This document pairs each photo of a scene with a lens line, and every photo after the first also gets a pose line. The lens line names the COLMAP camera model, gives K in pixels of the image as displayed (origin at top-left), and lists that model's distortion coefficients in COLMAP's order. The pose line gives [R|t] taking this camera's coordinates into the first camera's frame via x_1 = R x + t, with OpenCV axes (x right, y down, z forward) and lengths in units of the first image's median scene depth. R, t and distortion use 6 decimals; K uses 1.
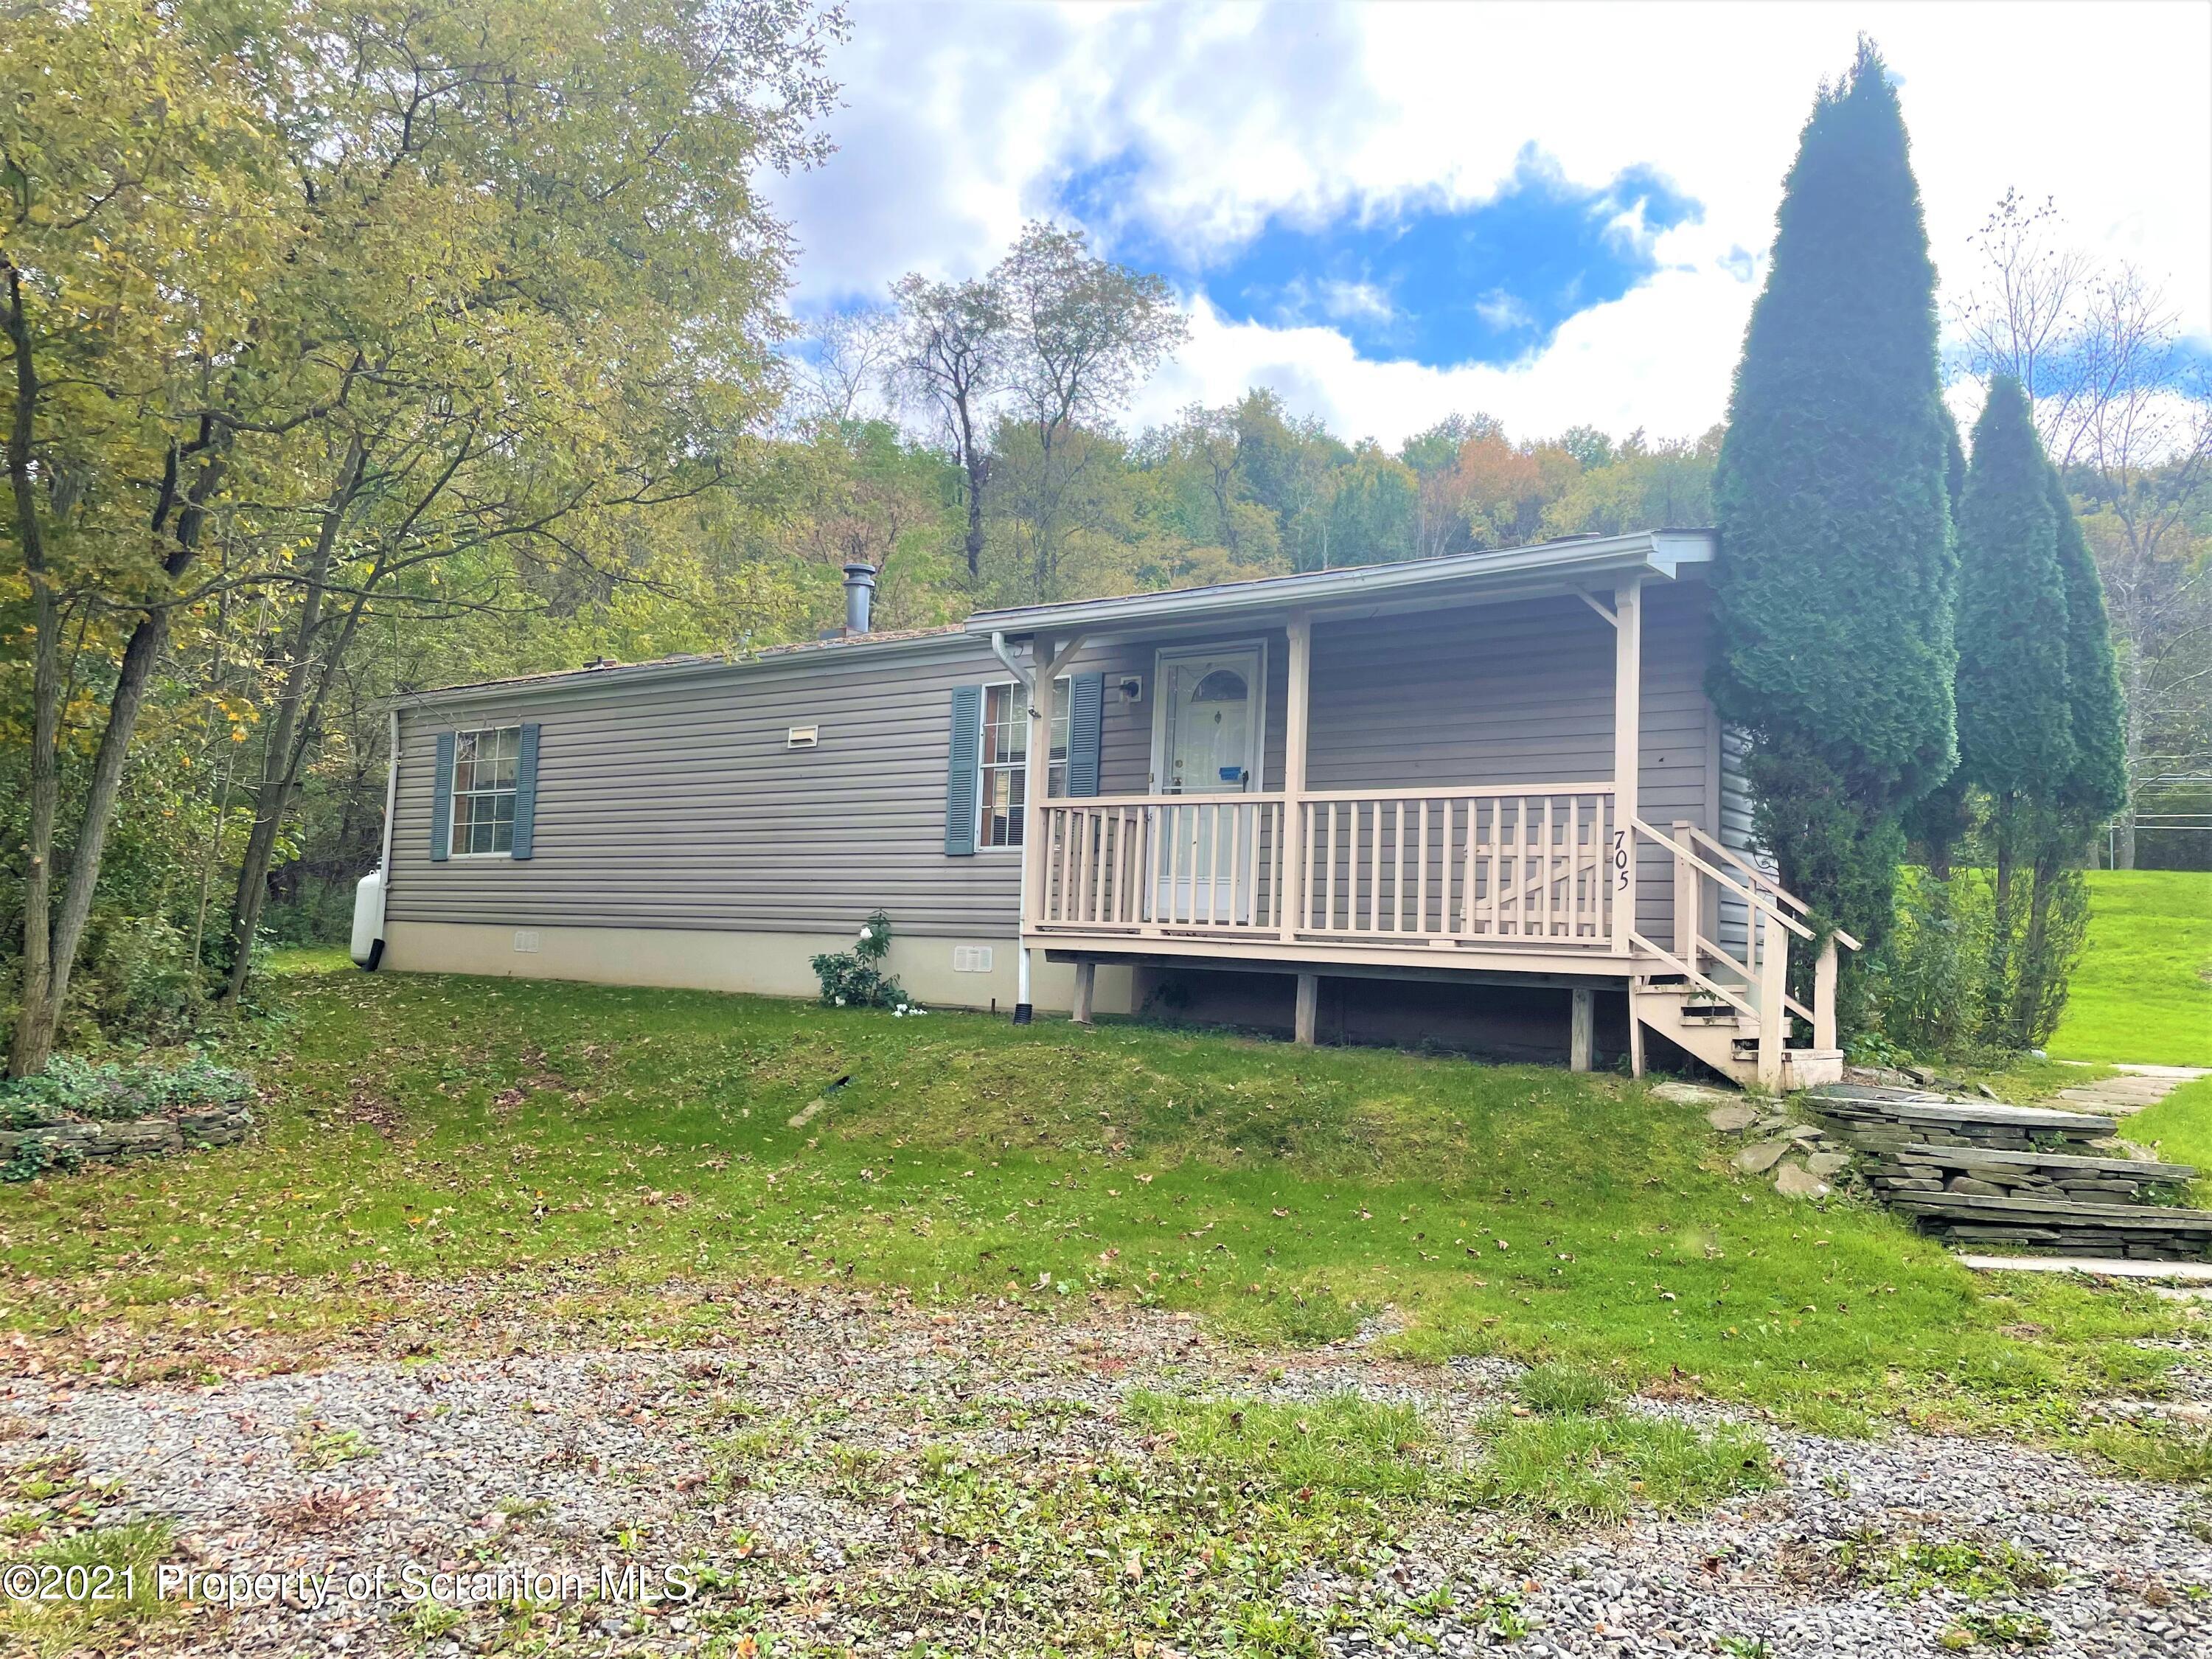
lens RADIAL K [[1668.1, 0, 1096.0], [0, 1668.1, 825.4], [0, 0, 1]] dist [0.089053, -0.116237]
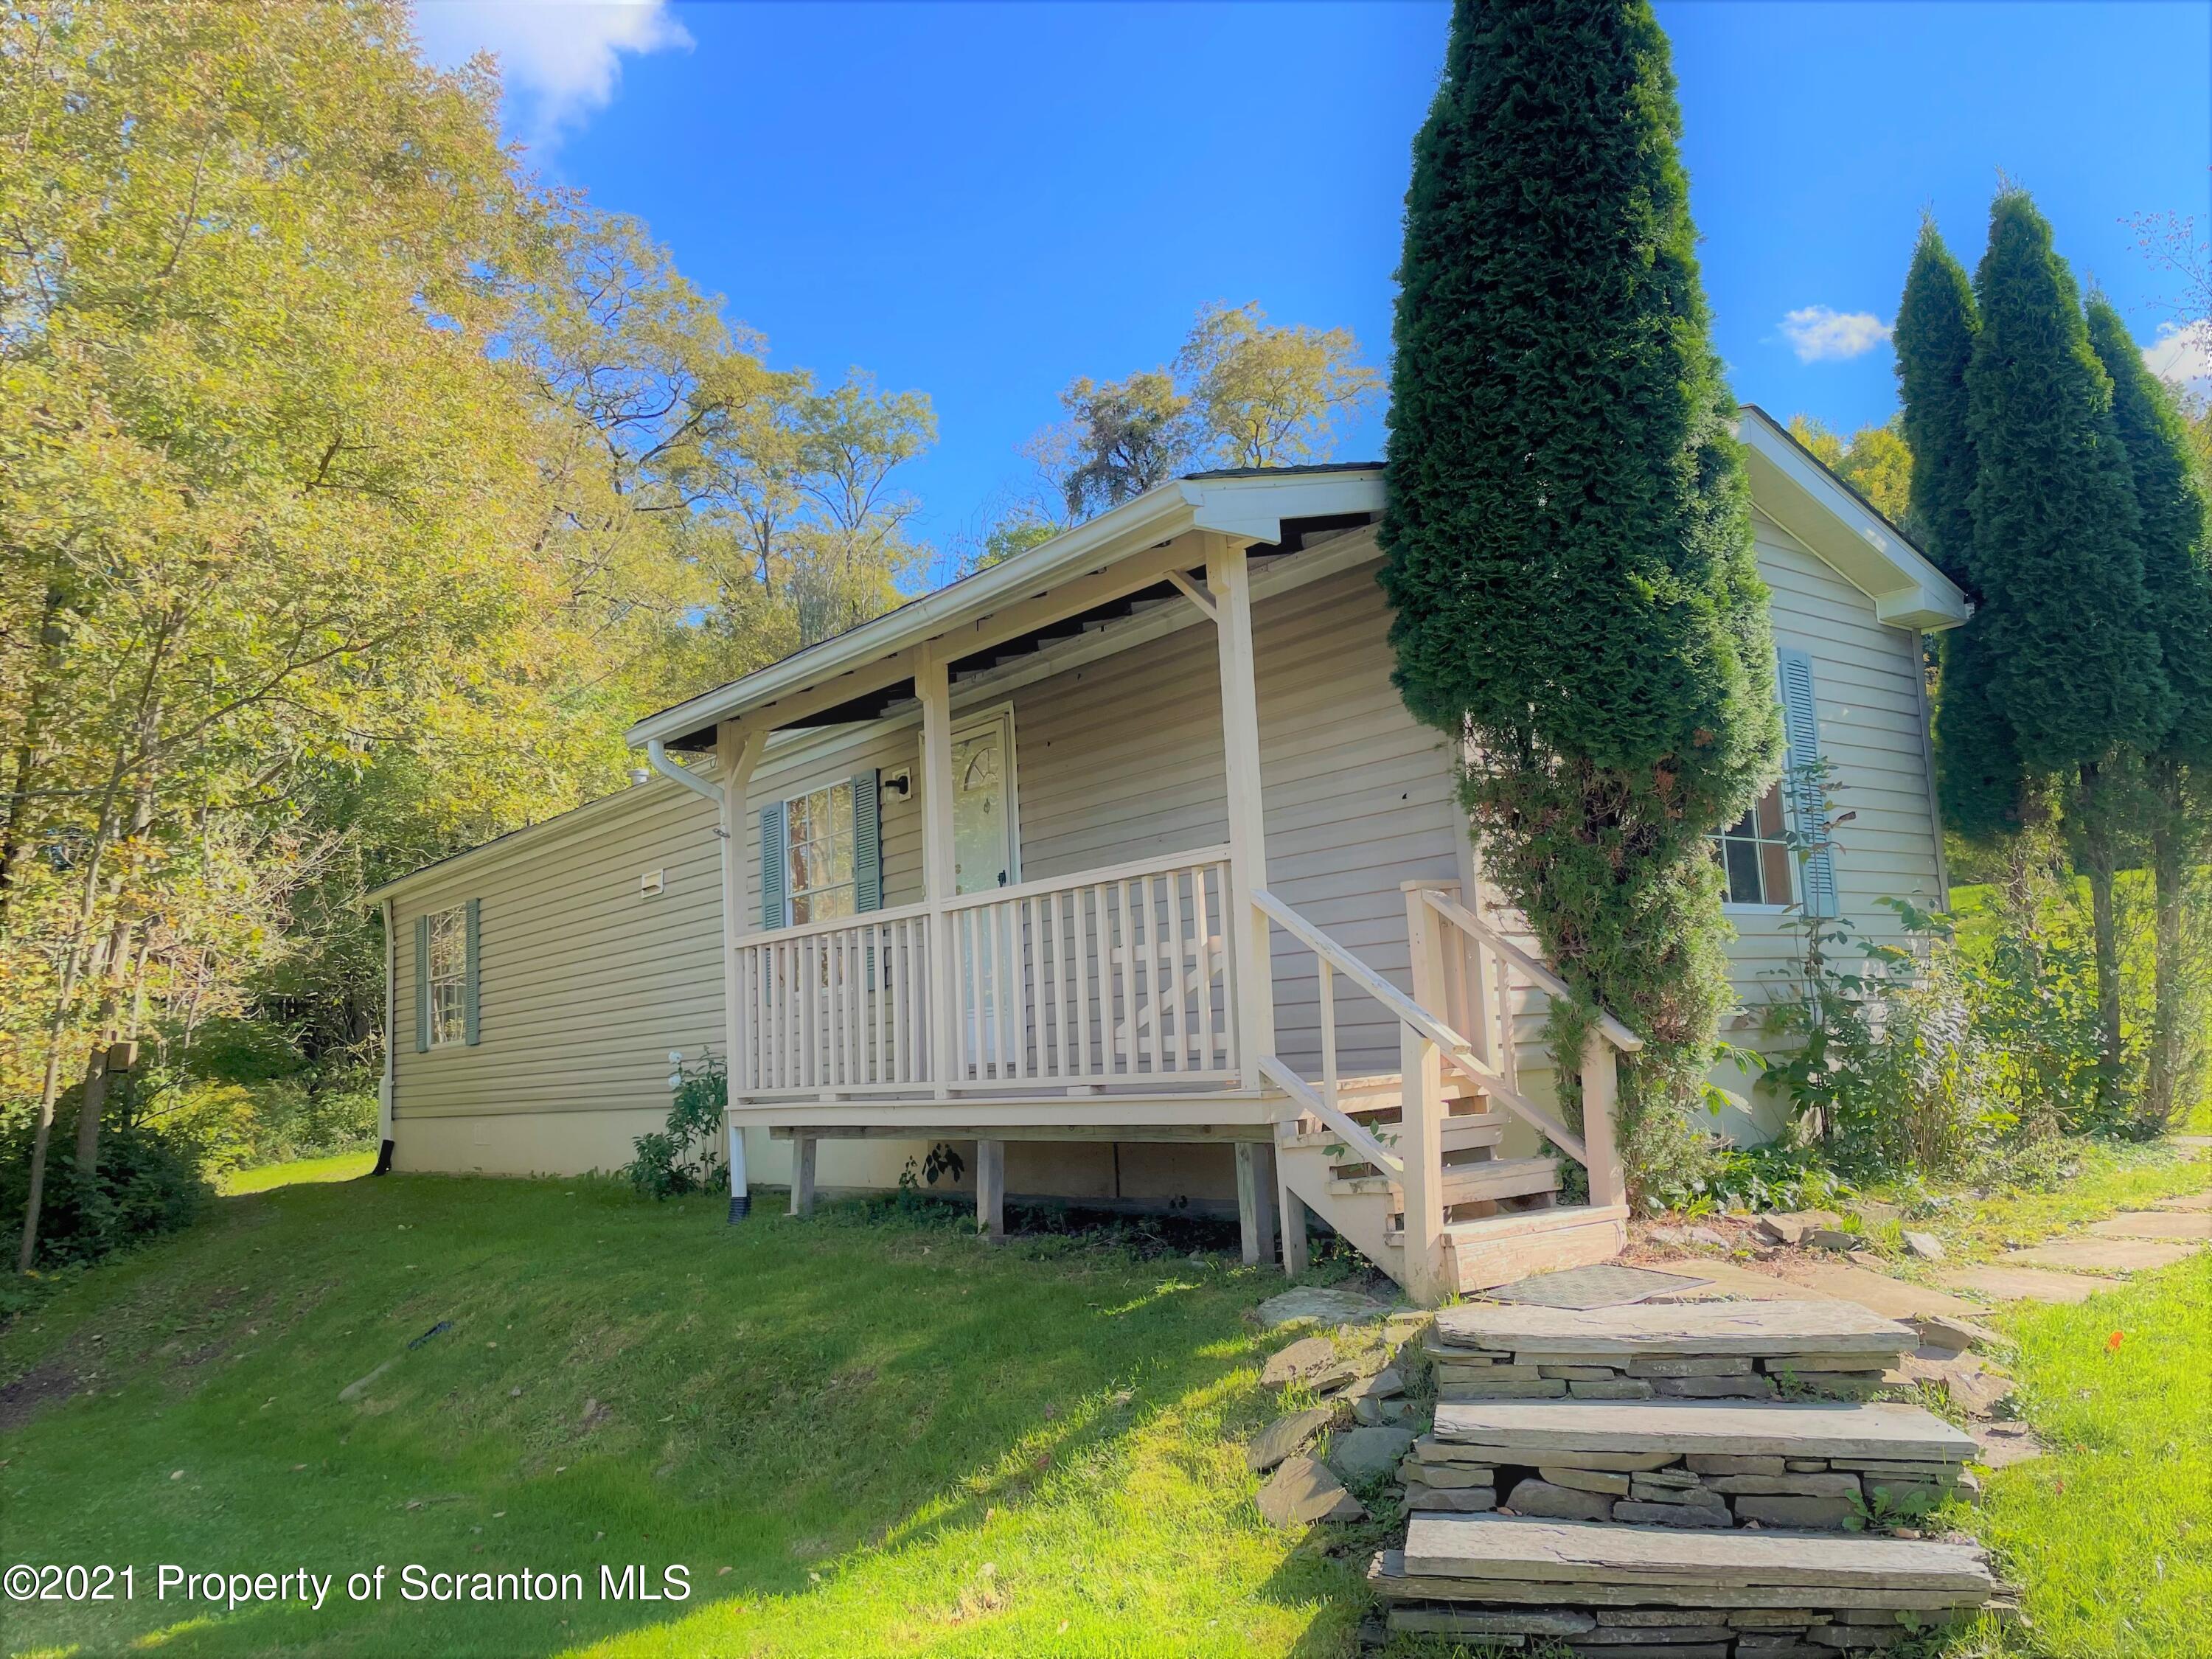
lens RADIAL K [[1668.1, 0, 1114.0], [0, 1668.1, 826.6], [0, 0, 1]] dist [0.089053, -0.116237]
pose [[0.969805, -0.126260, -0.208655, 0.395783], [0.114121, 0.991049, -0.069277, 0.009693], [0.215534, 0.043373, 0.975533, 0.308114]]
